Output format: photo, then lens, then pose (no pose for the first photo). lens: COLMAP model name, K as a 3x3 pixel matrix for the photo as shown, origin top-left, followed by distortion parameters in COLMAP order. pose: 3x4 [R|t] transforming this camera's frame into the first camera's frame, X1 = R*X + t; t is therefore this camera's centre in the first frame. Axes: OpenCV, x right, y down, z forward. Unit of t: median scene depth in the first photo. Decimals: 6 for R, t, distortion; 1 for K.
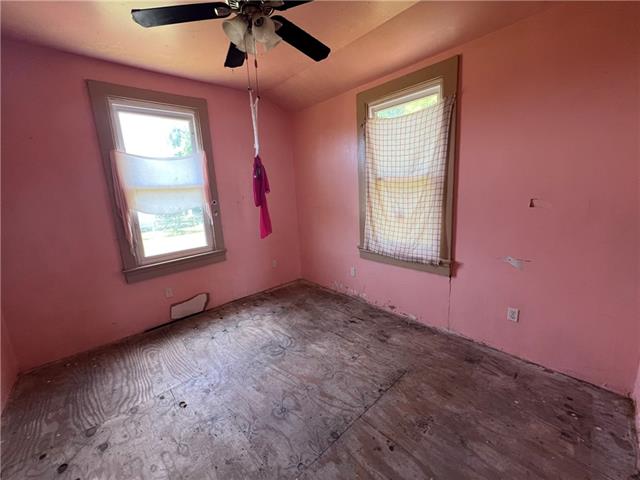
lens RADIAL K [[258.5, 0, 320.2], [0, 258.5, 239.2], [0, 0, 1]] dist [-0.001545, -0.000182]
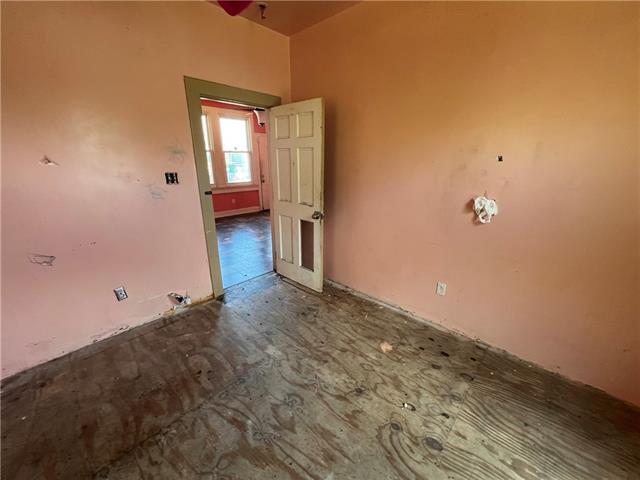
lens RADIAL K [[258.5, 0, 319.7], [0, 258.5, 240.2], [0, 0, 1]] dist [-0.001545, -0.000182]
pose [[-0.995584, 0.070995, -0.061421, -0.239975], [0.032207, 0.872875, 0.486879, -0.301912], [0.088179, 0.482751, -0.871307, 1.587407]]
